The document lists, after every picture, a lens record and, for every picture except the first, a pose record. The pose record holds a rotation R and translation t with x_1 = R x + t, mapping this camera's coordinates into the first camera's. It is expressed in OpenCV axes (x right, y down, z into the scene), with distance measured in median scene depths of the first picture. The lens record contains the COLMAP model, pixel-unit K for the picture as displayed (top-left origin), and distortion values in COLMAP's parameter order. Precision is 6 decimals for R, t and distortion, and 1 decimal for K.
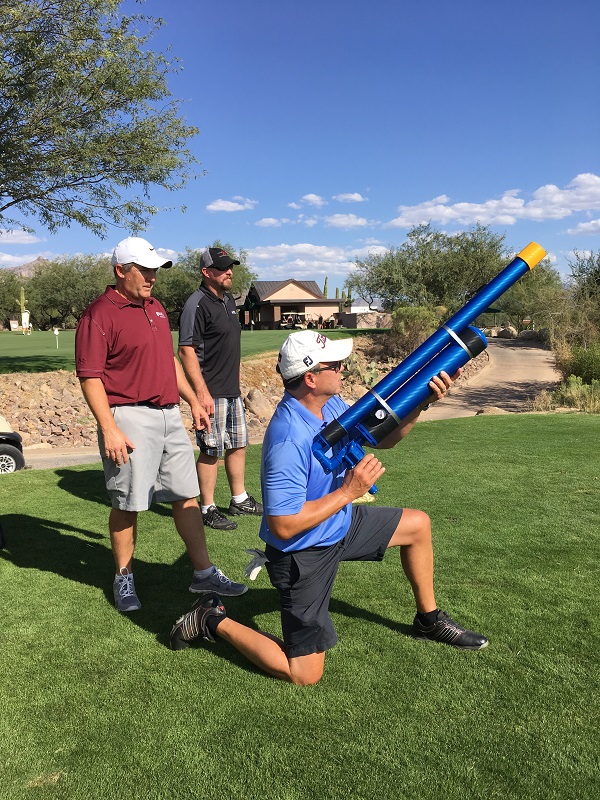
lens RADIAL K [[684.1, 0, 300.0], [0, 684.1, 400.0], [0, 0, 1]] dist [0.053463, -0.015196]
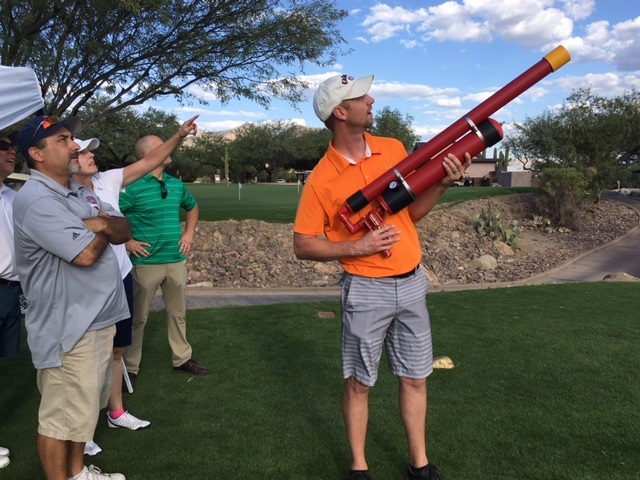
lens RADIAL K [[596.7, 0, 316.2], [0, 596.7, 242.5], [0, 0, 1]] dist [0.080107, -0.105409]
pose [[0.971499, 0.042866, -0.233134, 0.032298], [-0.043960, 0.999033, 0.000505, -0.009081], [0.232930, 0.009758, 0.972444, 0.023402]]
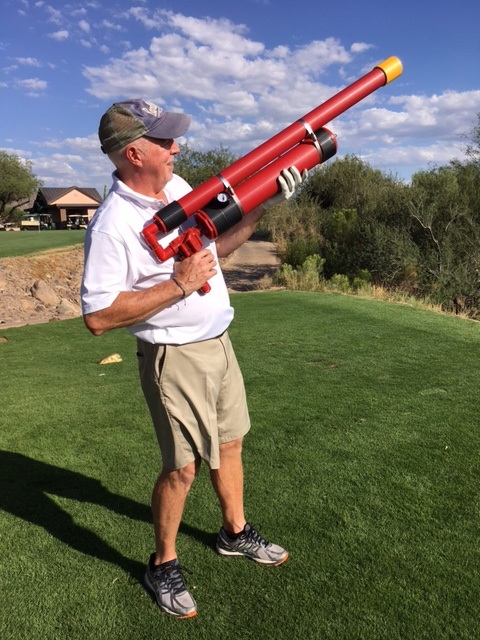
lens RADIAL K [[547.3, 0, 240.0], [0, 547.3, 320.0], [0, 0, 1]] dist [0.053463, -0.015196]
pose [[0.964227, -0.050372, 0.260247, 0.016299], [0.034125, 0.997197, 0.066578, 0.001376], [-0.262871, -0.055316, 0.963244, -0.024372]]
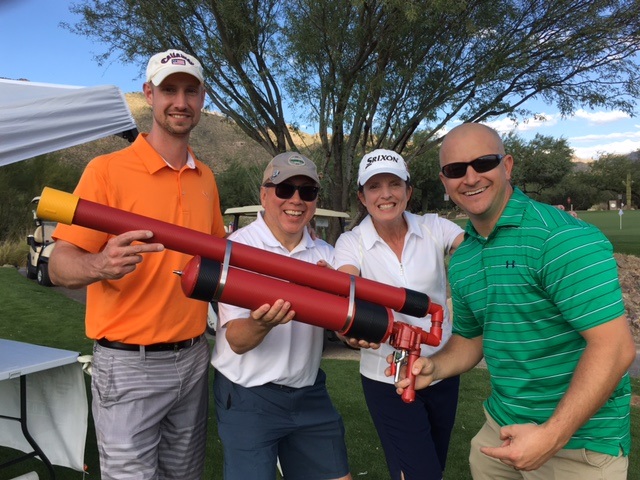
lens RADIAL K [[596.7, 0, 316.2], [0, 596.7, 242.5], [0, 0, 1]] dist [0.080107, -0.105409]
pose [[0.641615, 0.030361, -0.766426, 0.056781], [-0.064315, 0.997827, -0.014313, -0.017743], [0.764326, 0.058476, 0.642173, 0.116790]]
